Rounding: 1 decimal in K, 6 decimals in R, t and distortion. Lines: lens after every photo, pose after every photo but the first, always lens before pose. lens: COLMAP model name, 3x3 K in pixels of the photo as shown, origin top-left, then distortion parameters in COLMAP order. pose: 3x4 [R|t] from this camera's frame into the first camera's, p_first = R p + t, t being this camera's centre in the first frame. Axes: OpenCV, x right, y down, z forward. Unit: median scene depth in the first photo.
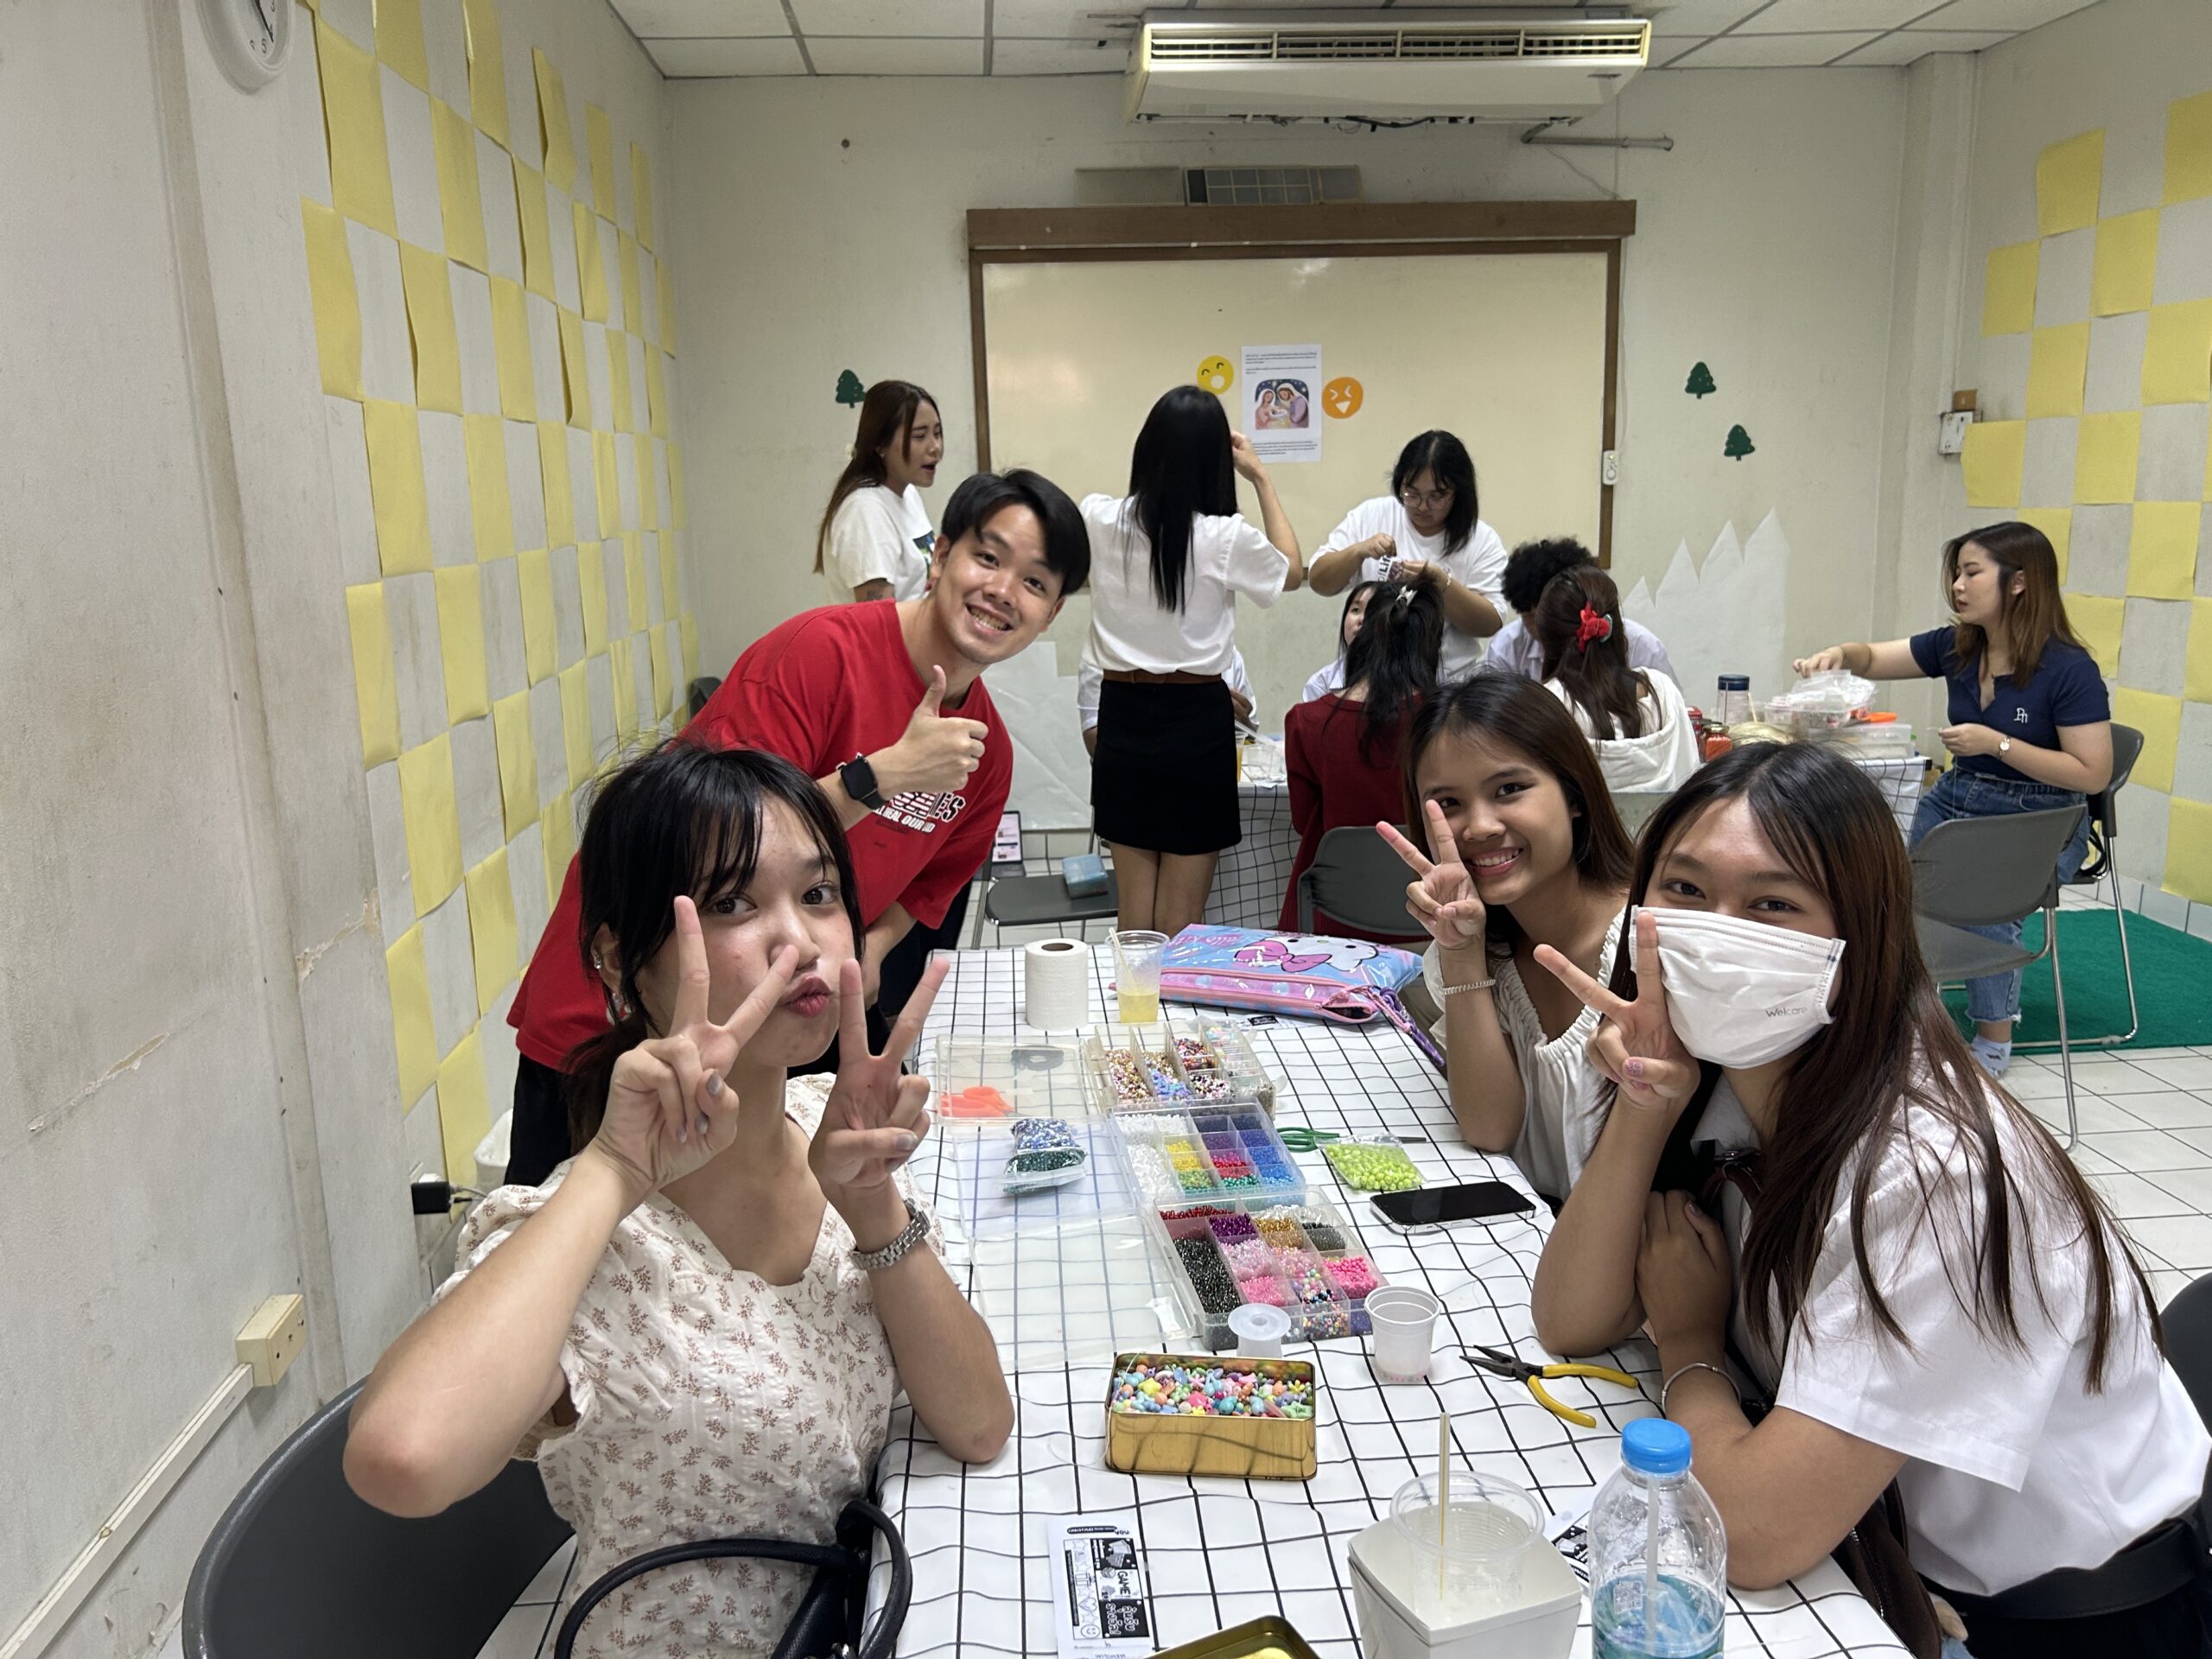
lens RADIAL K [[1657.2, 0, 1101.2], [0, 1657.2, 823.6], [0, 0, 1]] dist [0.024729, -0.022622]
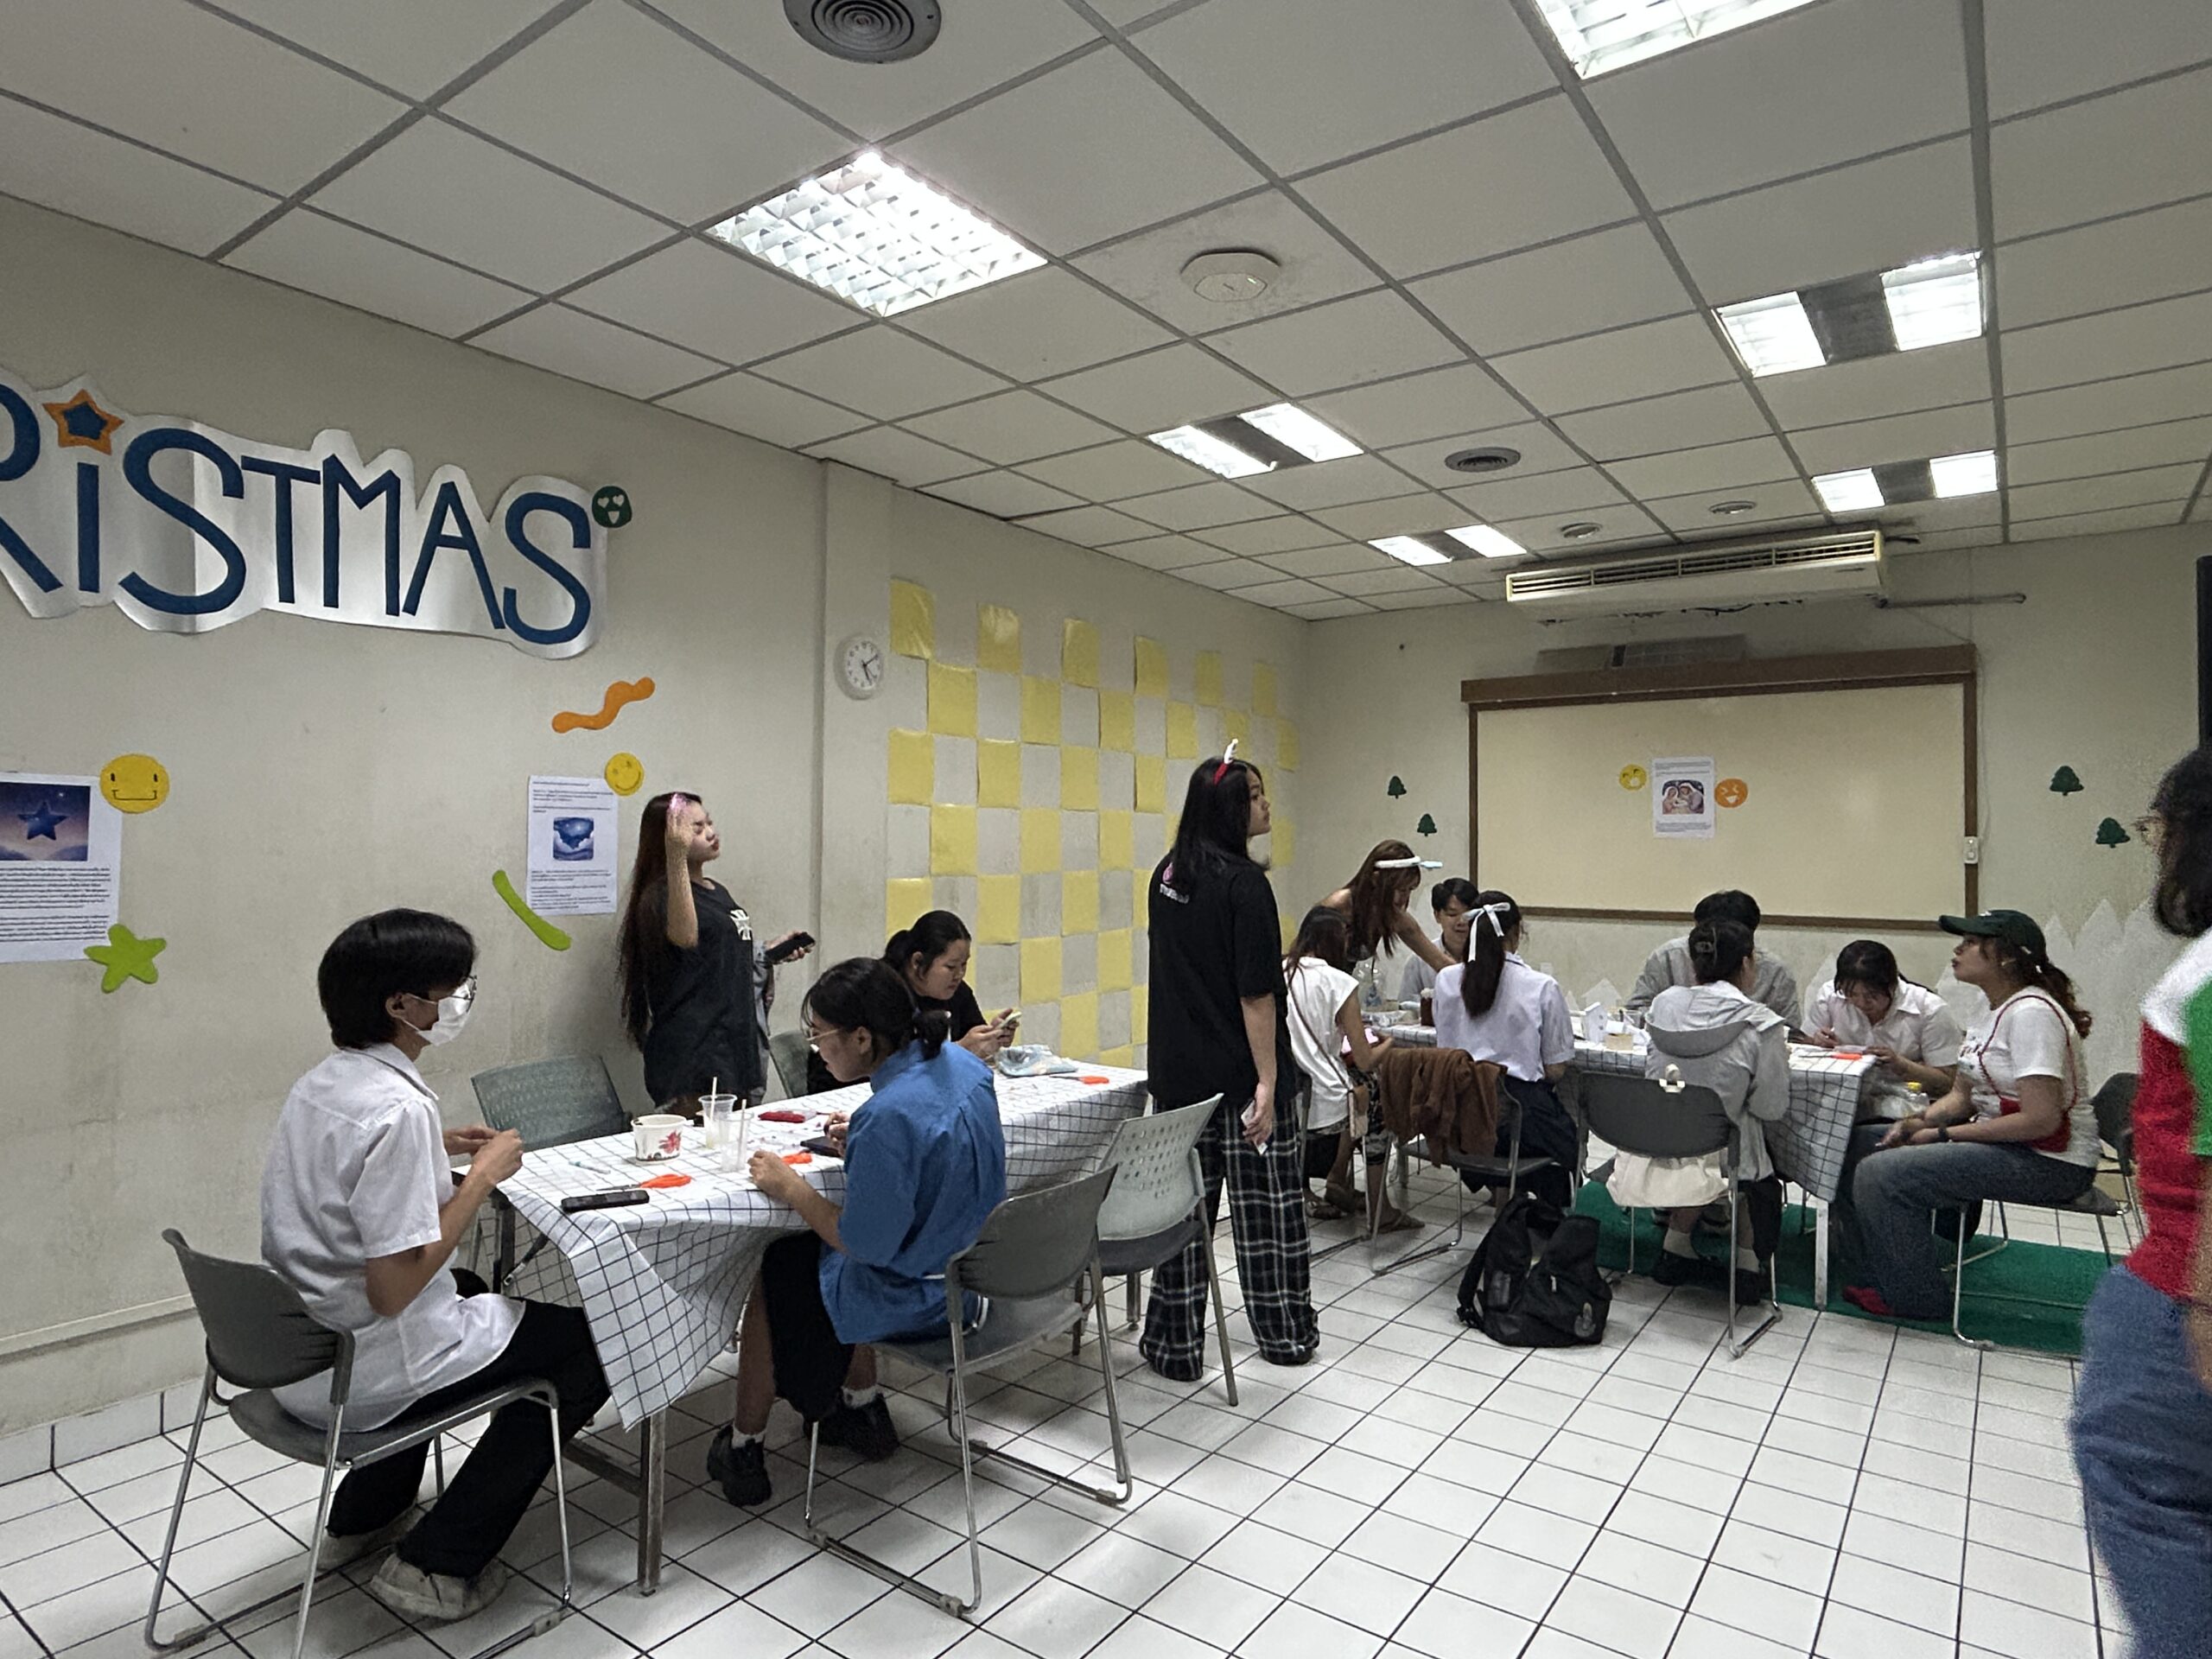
lens RADIAL K [[1234.9, 0, 1093.9], [0, 1234.9, 827.5], [0, 0, 1]] dist [-0.015164, 0.000713]
pose [[0.752875, 0.022076, -0.657793, 0.422648], [-0.157471, 0.976452, -0.147463, 0.004855], [0.639048, 0.214604, 0.738622, -0.084993]]
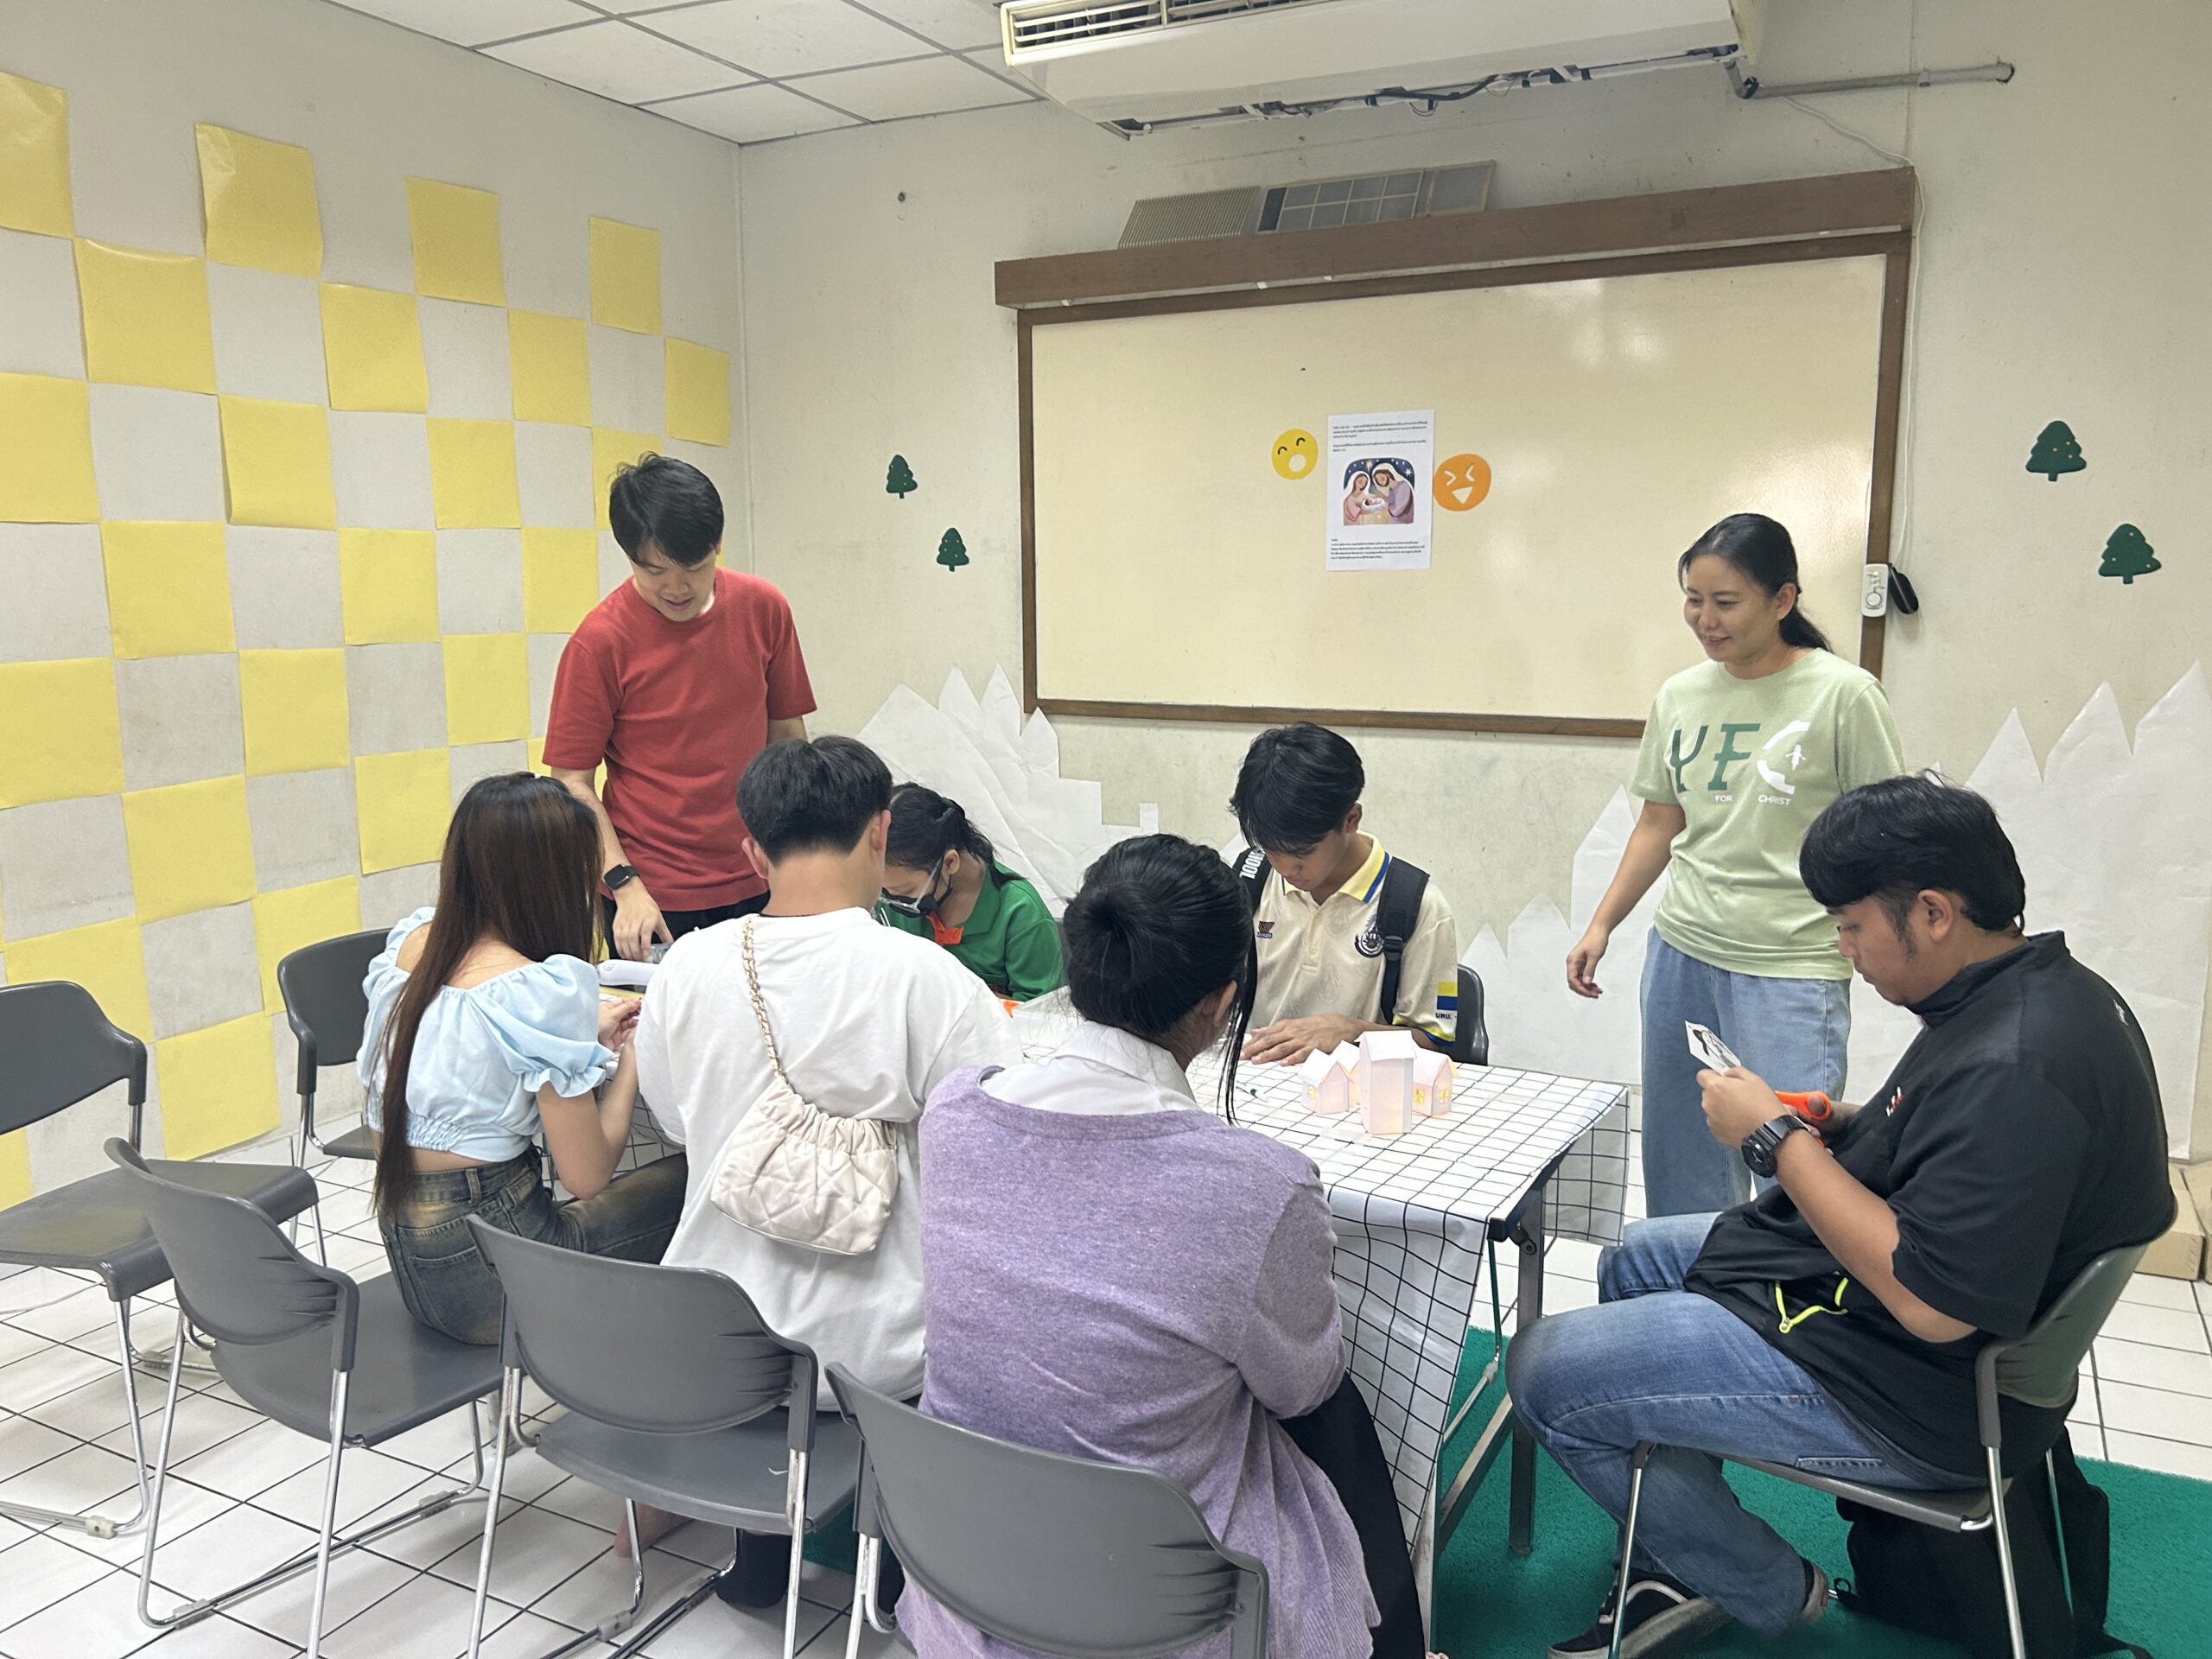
lens RADIAL K [[1657.2, 0, 1090.8], [0, 1657.2, 829.6], [0, 0, 1]] dist [0.024729, -0.022622]
pose [[0.846229, 0.104014, -0.522568, 0.403577], [-0.125210, 0.992116, -0.005288, -0.084634], [0.517899, 0.069906, 0.852581, 0.318424]]
